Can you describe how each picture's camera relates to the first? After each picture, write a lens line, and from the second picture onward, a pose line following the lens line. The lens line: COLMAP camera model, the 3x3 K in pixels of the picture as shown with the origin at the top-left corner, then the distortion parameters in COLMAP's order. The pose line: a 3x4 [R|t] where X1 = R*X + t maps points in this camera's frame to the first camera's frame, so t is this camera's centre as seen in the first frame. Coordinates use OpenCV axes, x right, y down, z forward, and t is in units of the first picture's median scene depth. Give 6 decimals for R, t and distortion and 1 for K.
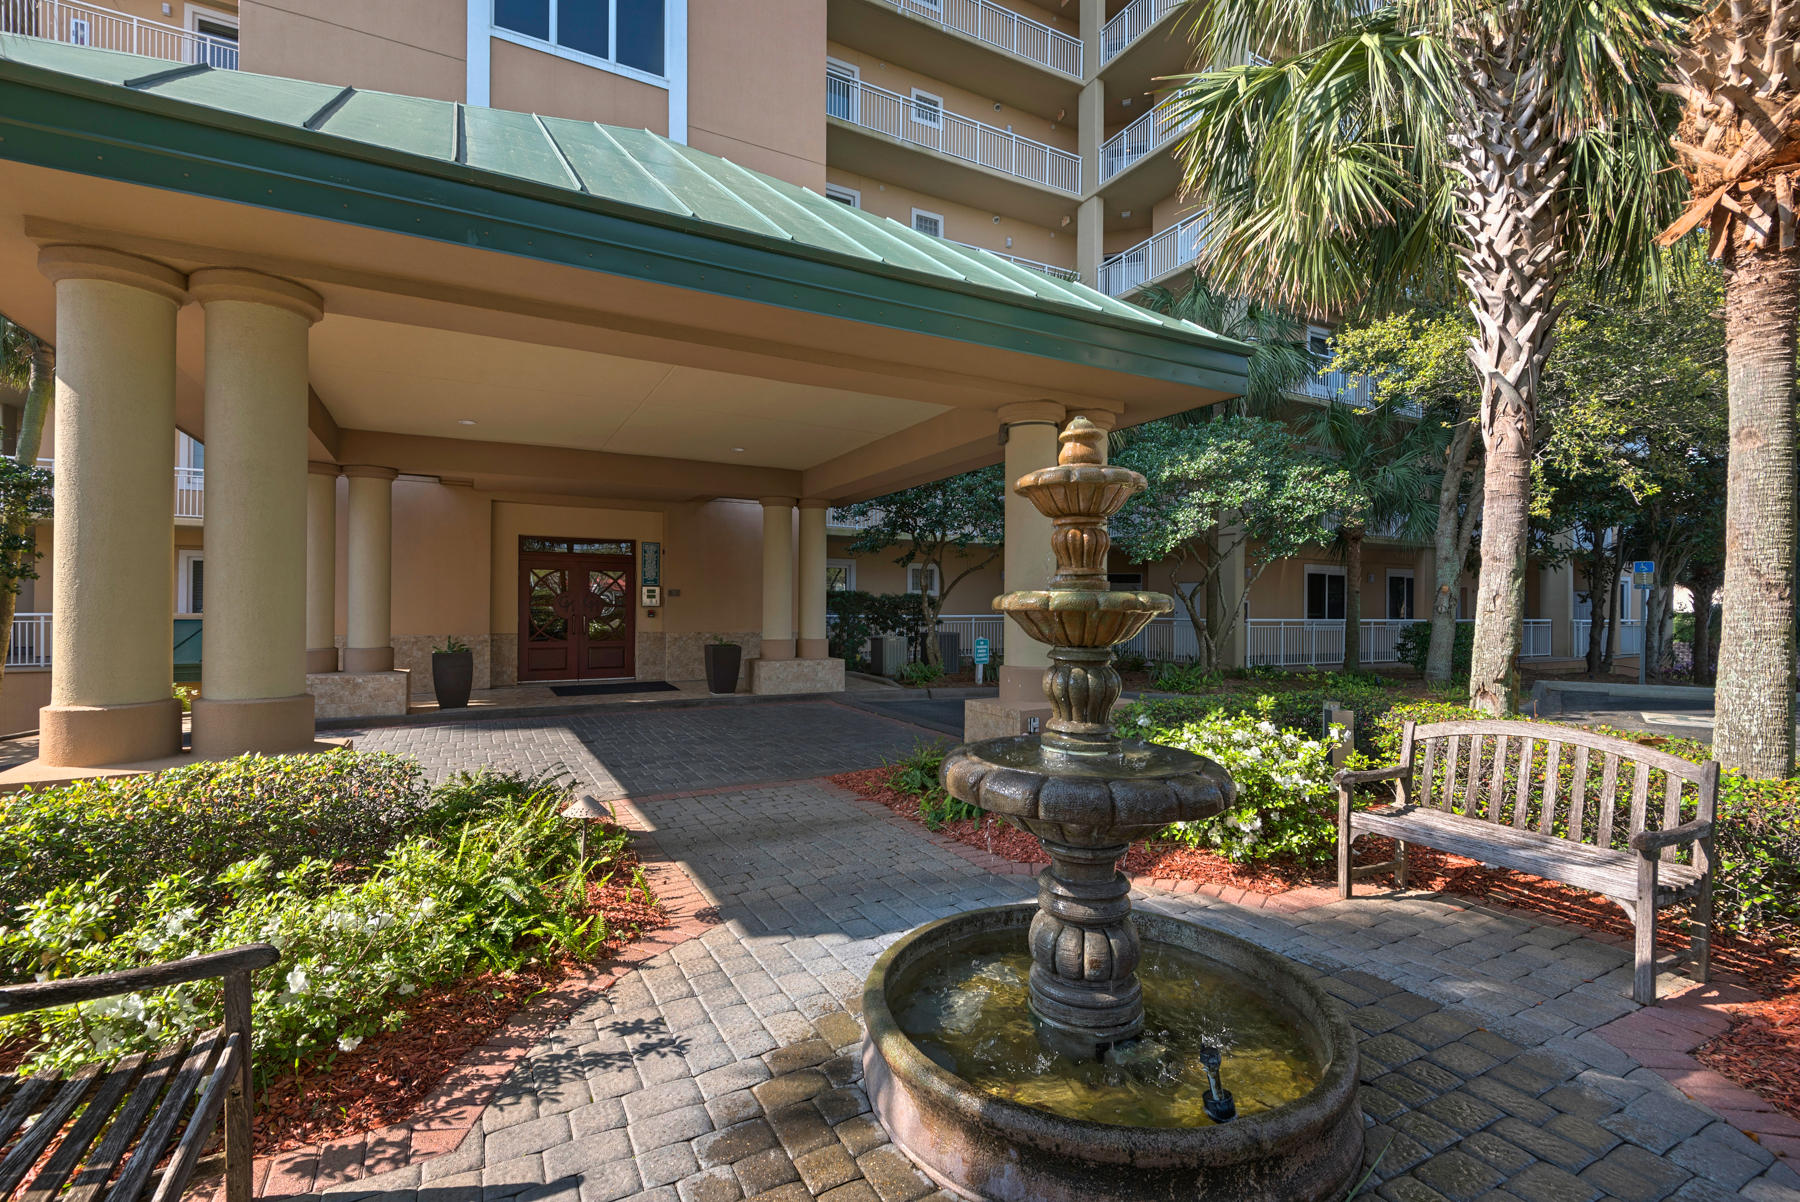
lens RADIAL K [[823.1, 0, 899.5], [0, 823.1, 598.6], [0, 0, 1]] dist [-0.003322, -0.000374]
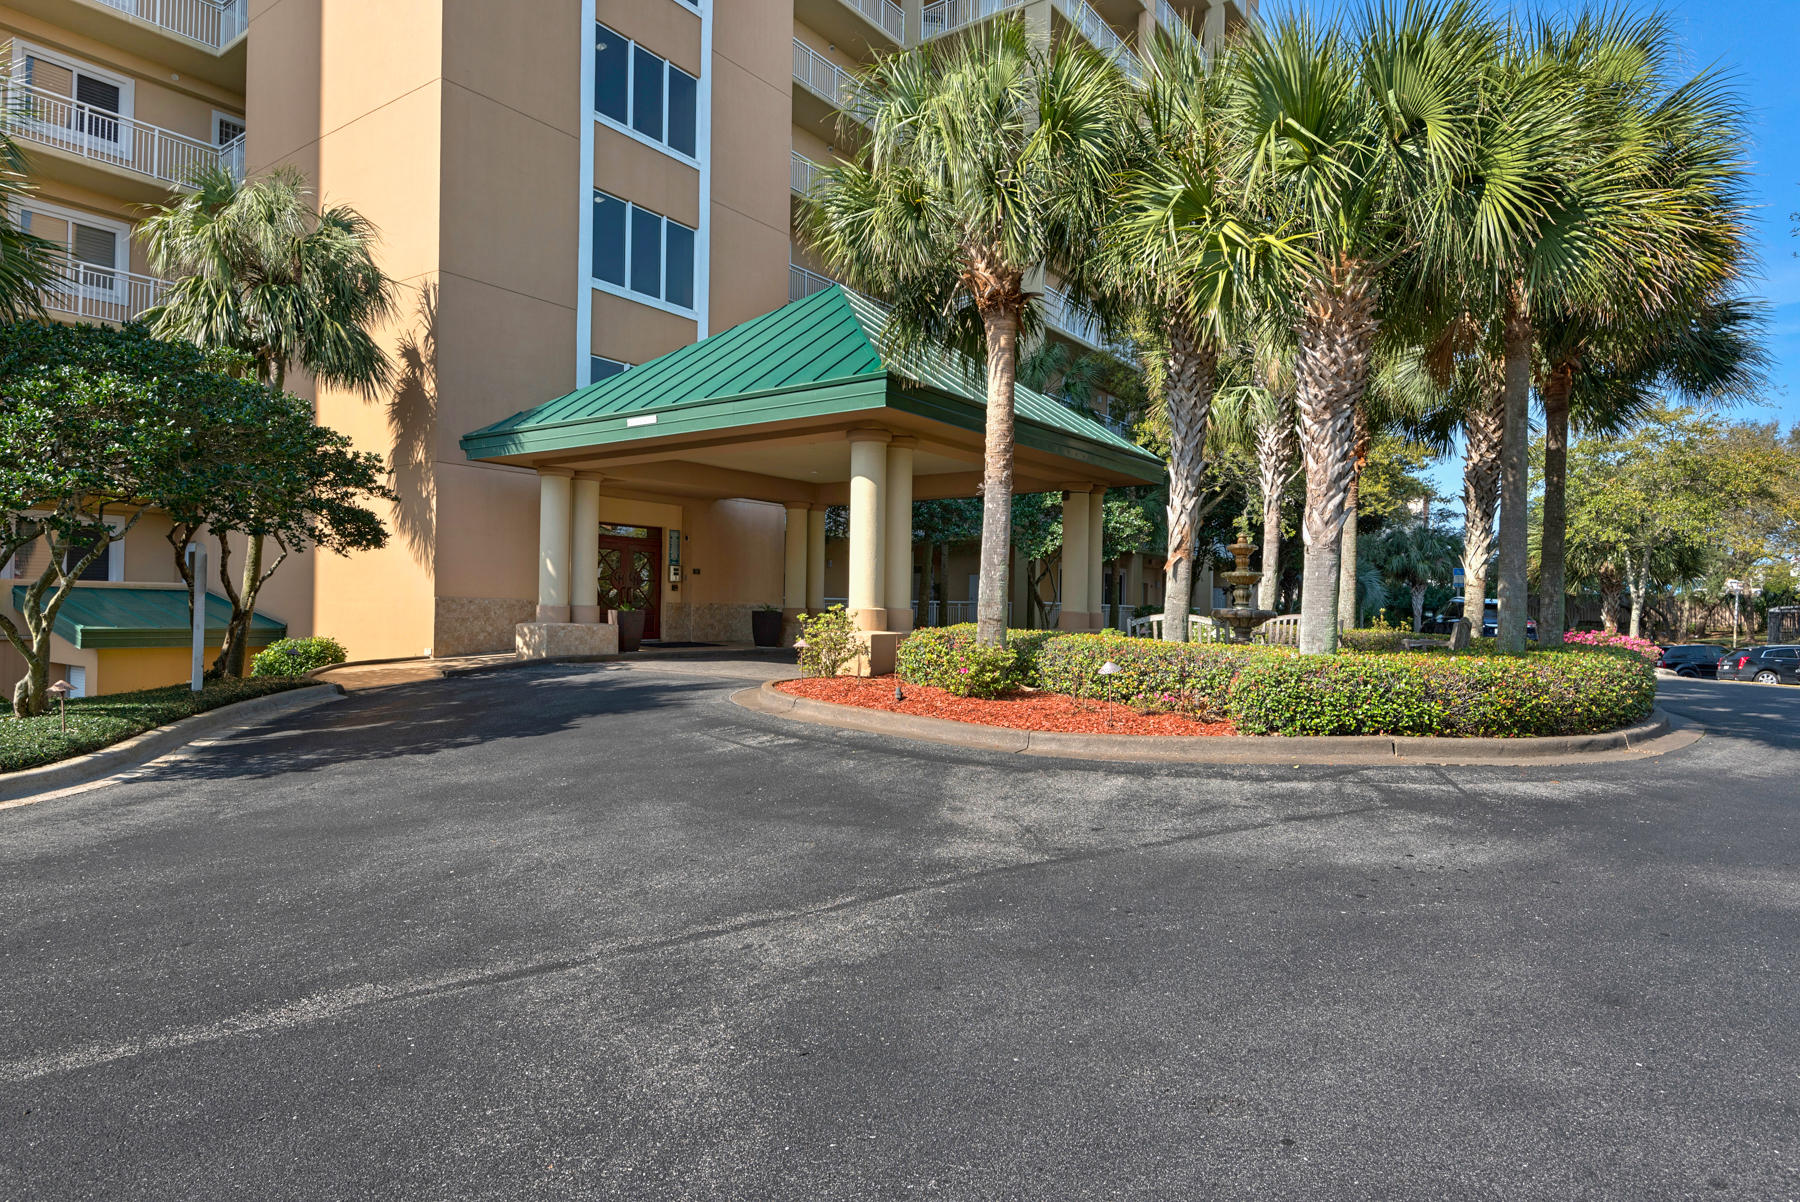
lens RADIAL K [[1056.0, 0, 899.3], [0, 1056.0, 607.1], [0, 0, 1]] dist [0.001833, 0.000206]
pose [[0.899867, 0.012271, 0.435993, -0.834984], [-0.015815, 0.999865, 0.004500, 0.042625], [-0.435879, -0.010945, 0.899939, -0.706197]]
